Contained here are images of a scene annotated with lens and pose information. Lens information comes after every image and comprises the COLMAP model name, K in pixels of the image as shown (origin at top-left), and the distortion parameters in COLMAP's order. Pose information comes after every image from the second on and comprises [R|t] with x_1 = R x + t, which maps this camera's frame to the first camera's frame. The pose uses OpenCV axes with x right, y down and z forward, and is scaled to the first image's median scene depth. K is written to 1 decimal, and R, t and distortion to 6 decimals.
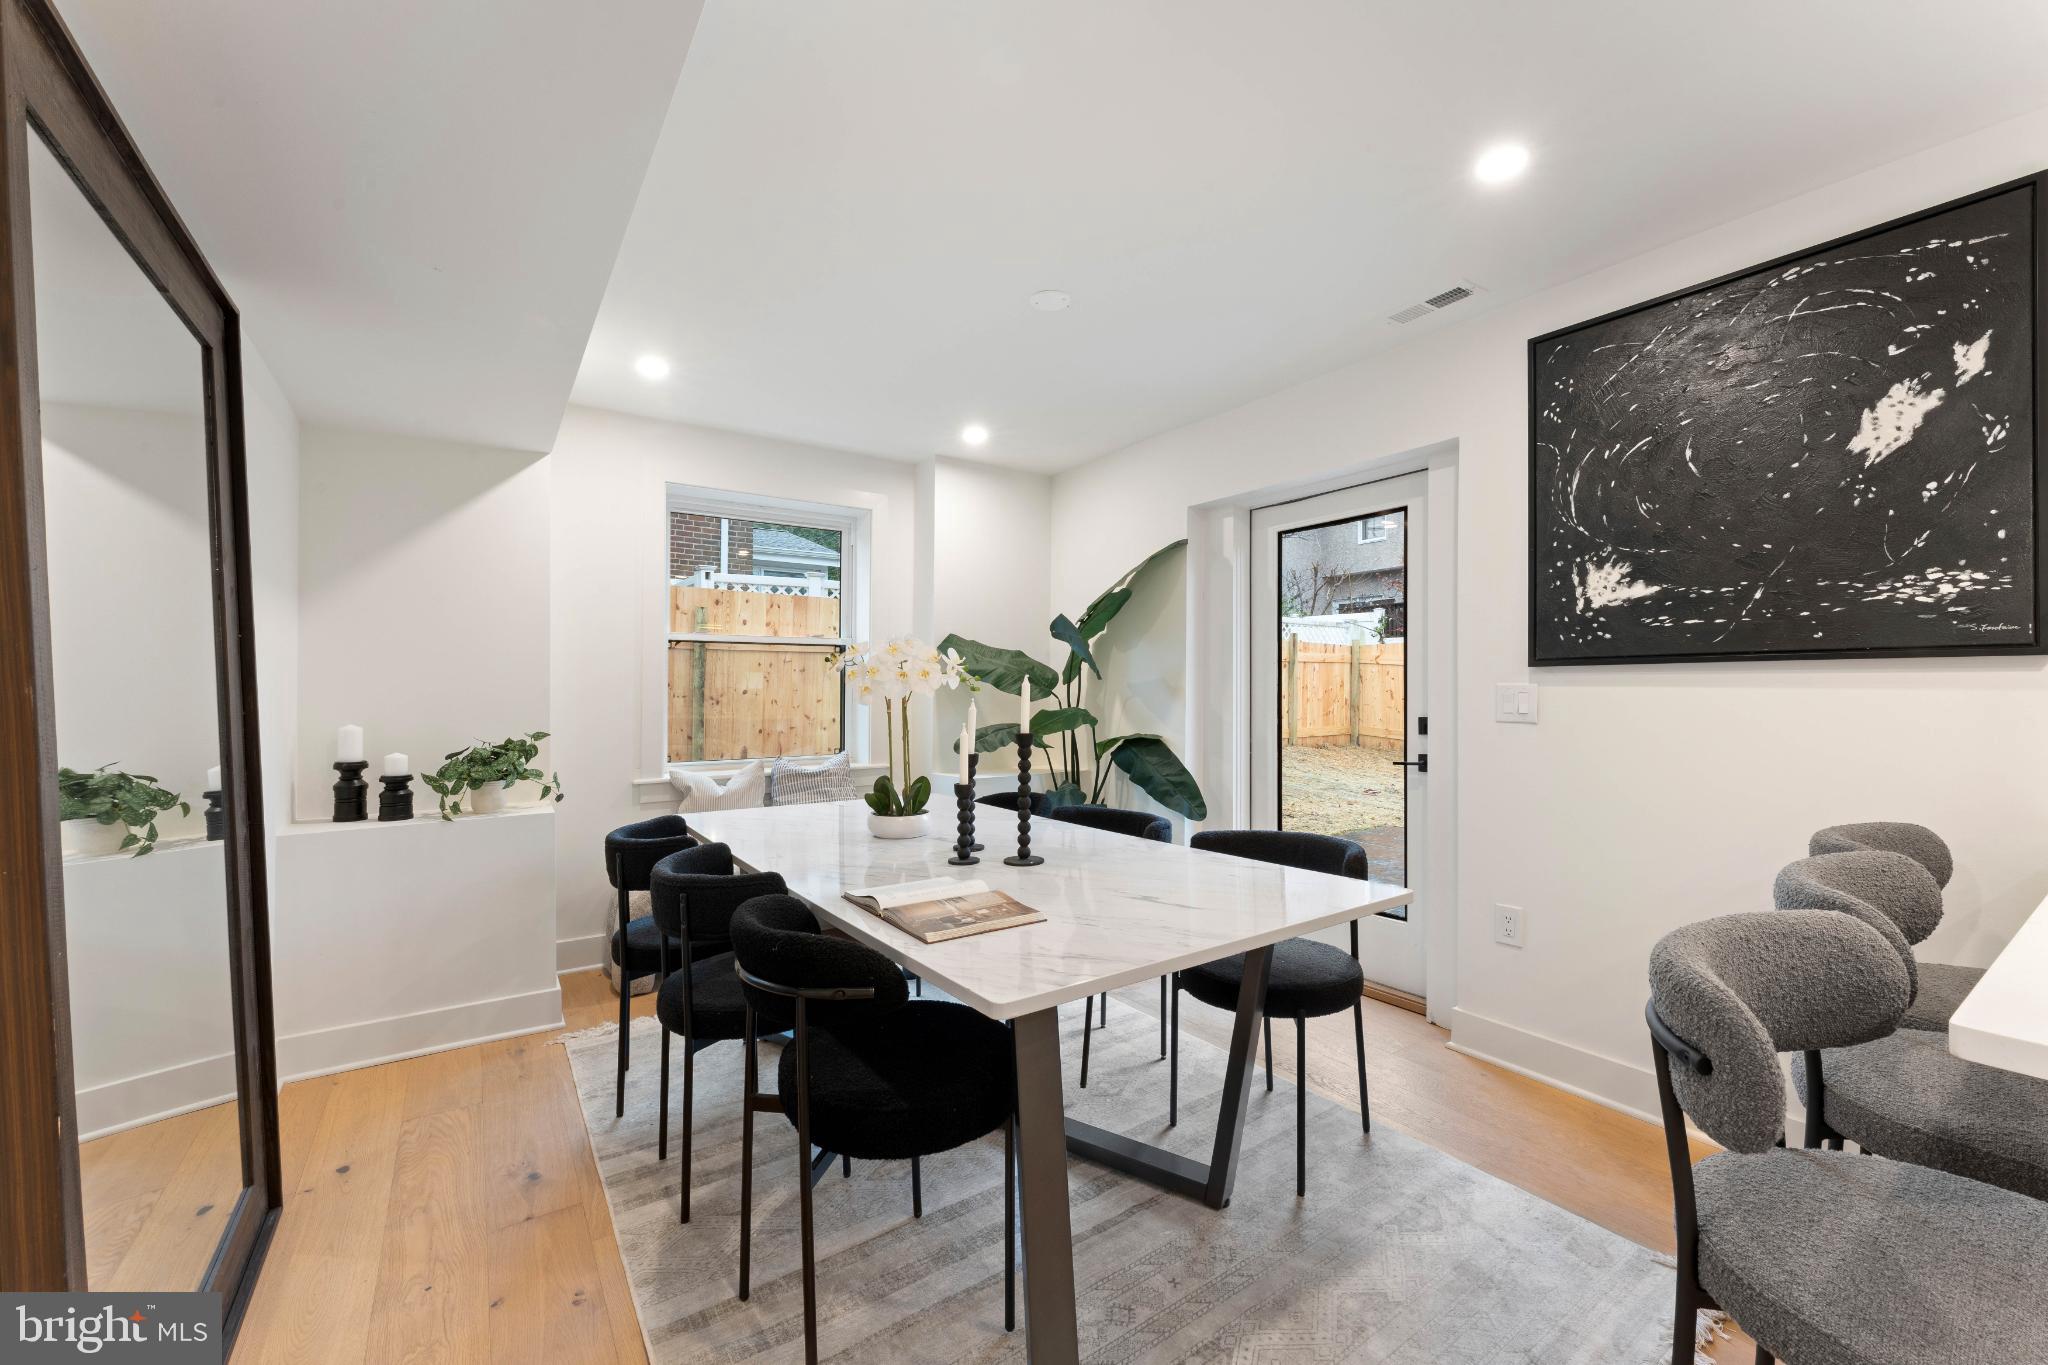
lens RADIAL K [[805.4, 0, 1024.6], [0, 805.4, 688.3], [0, 0, 1]] dist [-0.000379, -0.000500]
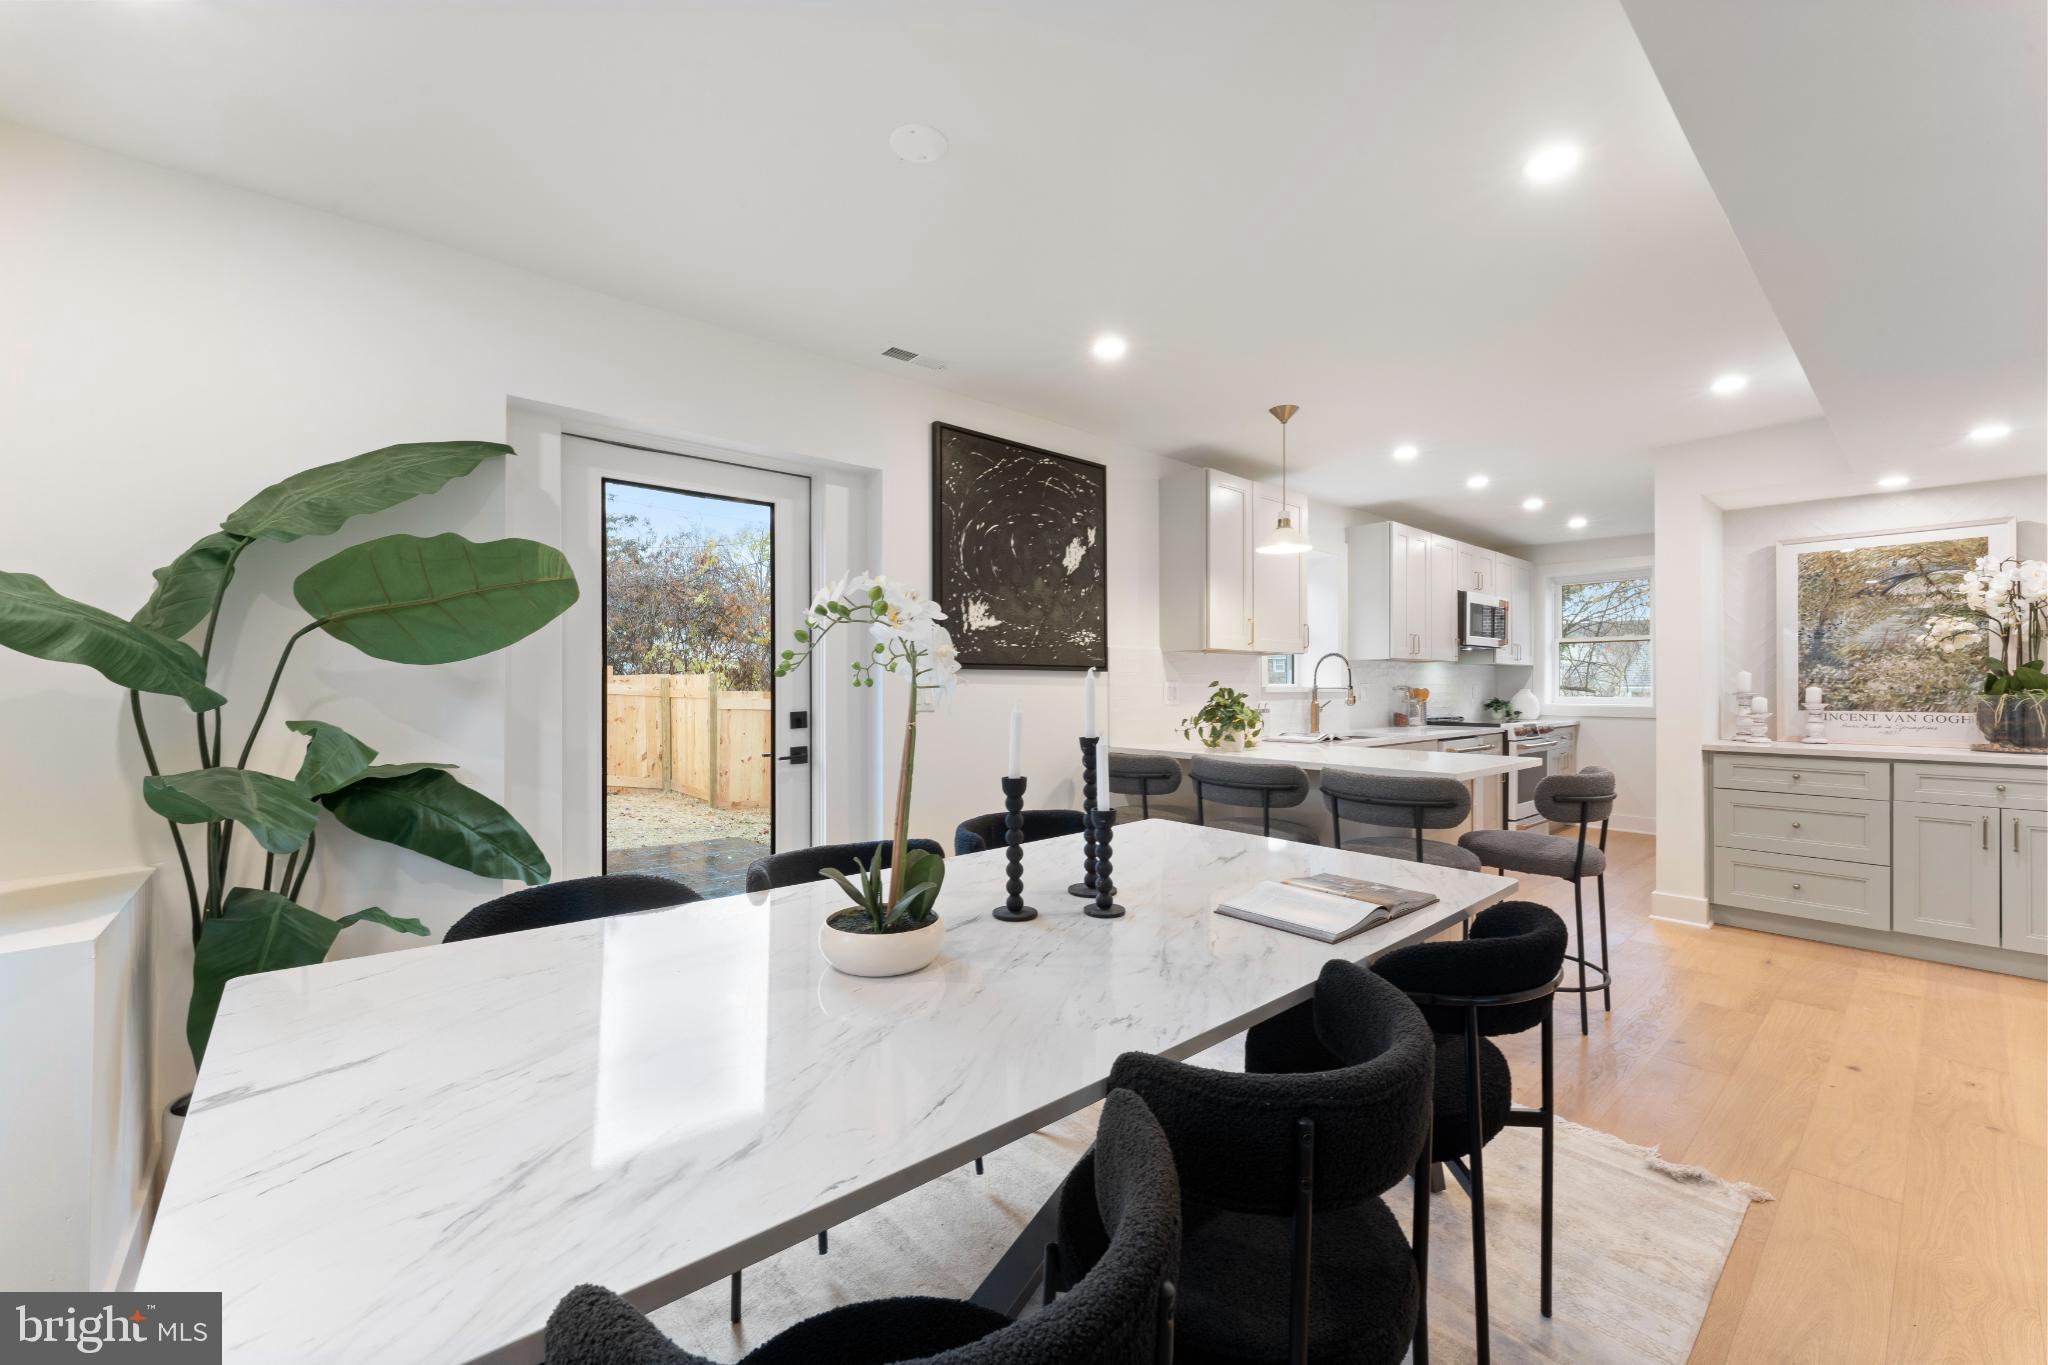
lens RADIAL K [[805.4, 0, 1024.6], [0, 805.4, 688.3], [0, 0, 1]] dist [-0.000379, -0.000500]
pose [[-0.103641, -0.001116, 0.994614, -0.766143], [-0.003722, 0.999993, 0.000734, 0.004296], [-0.994608, -0.003626, -0.103644, 1.078751]]
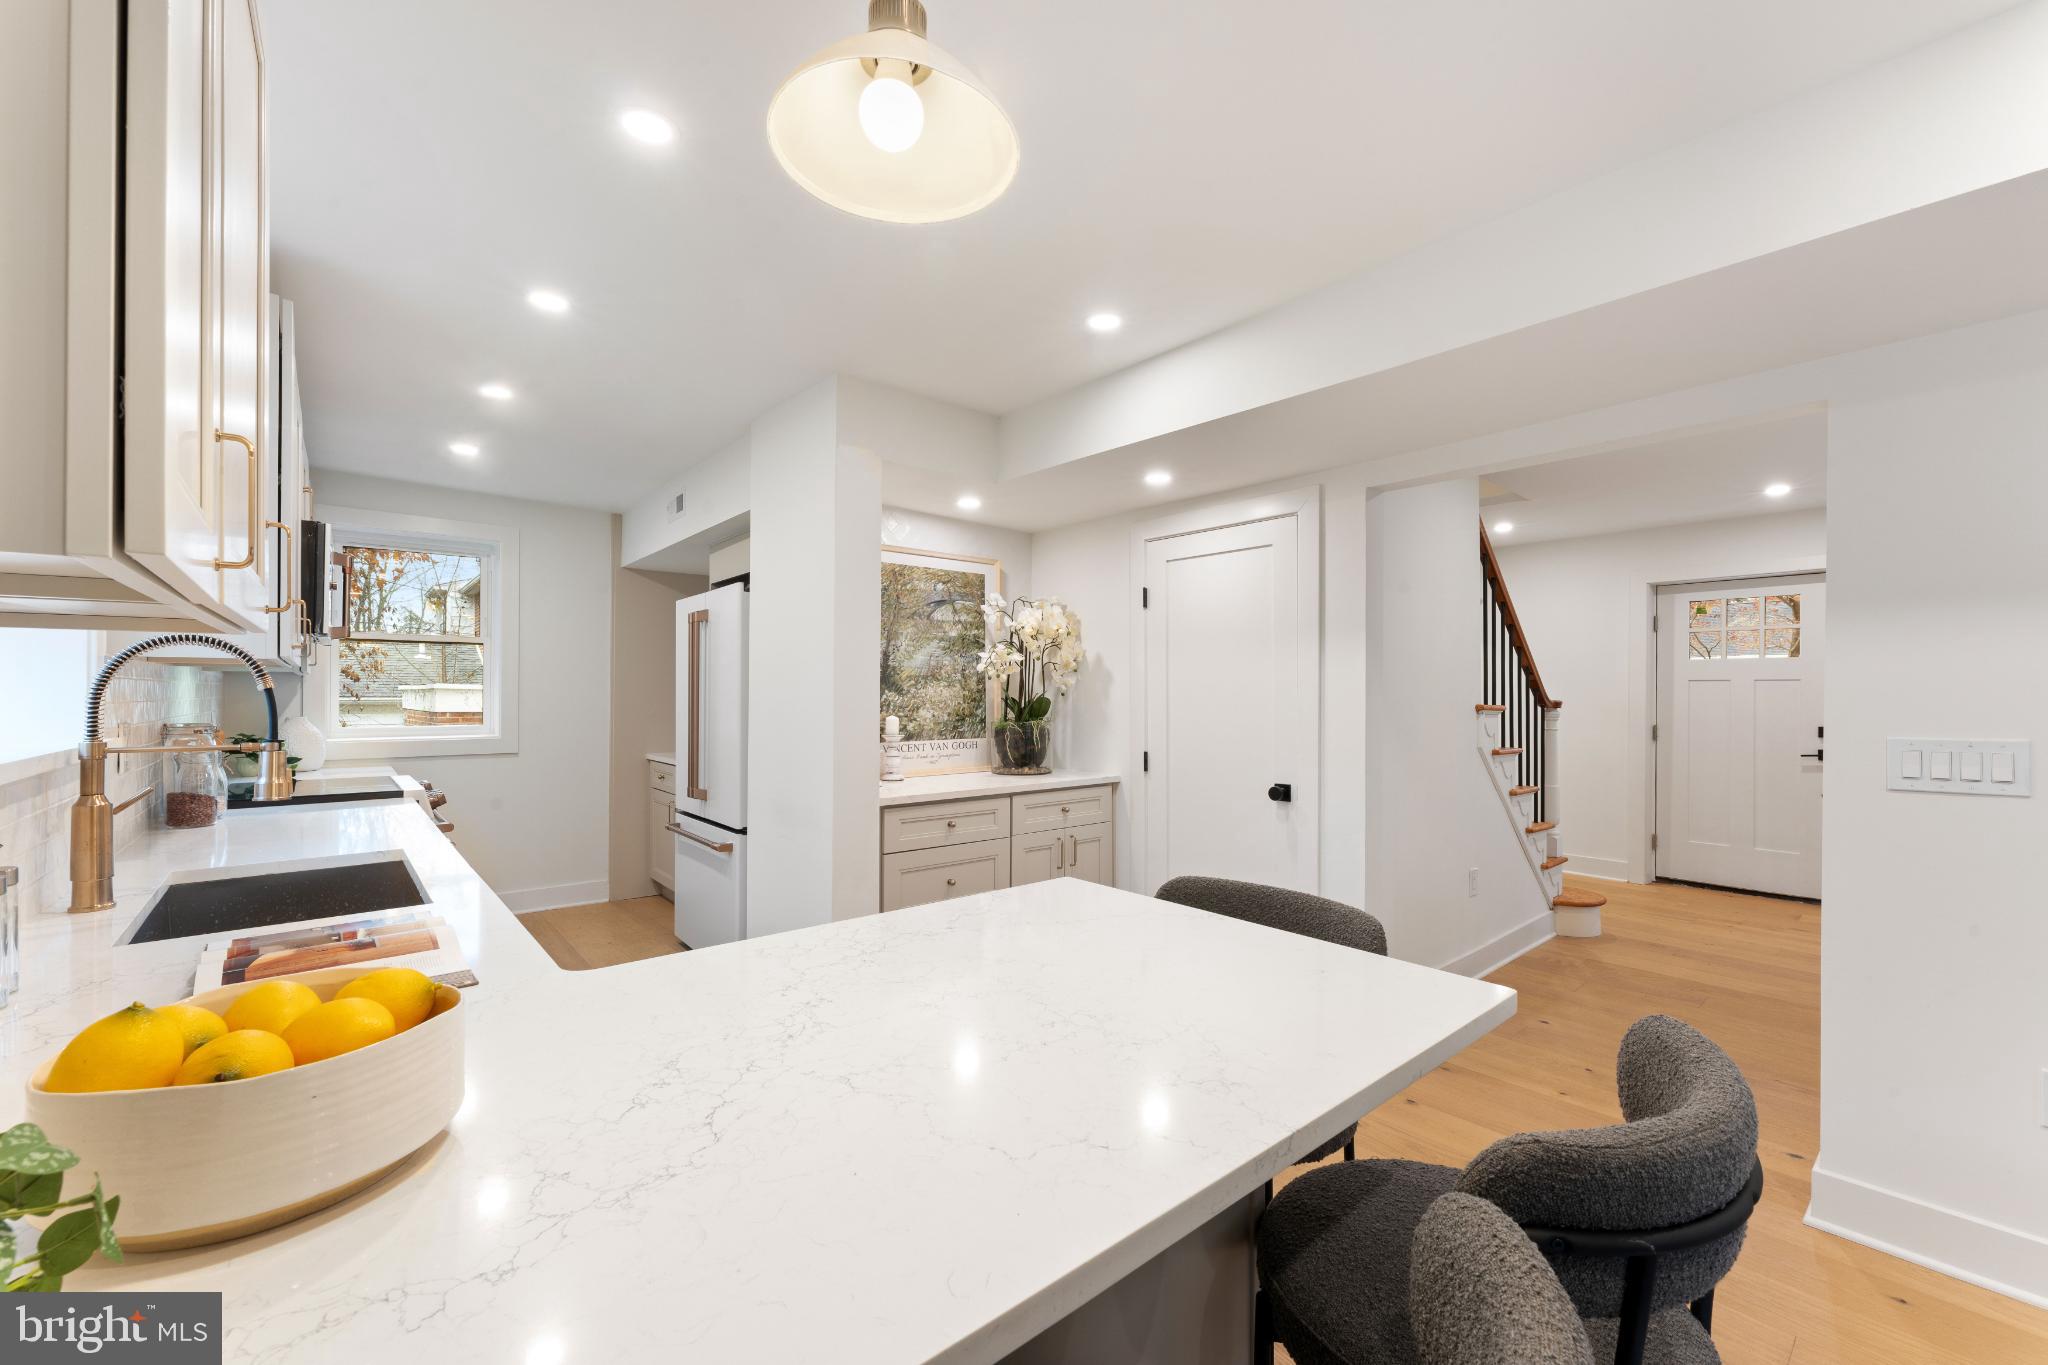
lens RADIAL K [[805.4, 0, 1024.6], [0, 805.4, 688.3], [0, 0, 1]] dist [-0.000379, -0.000500]
pose [[-0.993971, -0.002512, -0.109610, 0.708789], [-0.001308, 0.999938, -0.011049, -0.039355], [0.109631, -0.010839, -0.993913, 0.742050]]
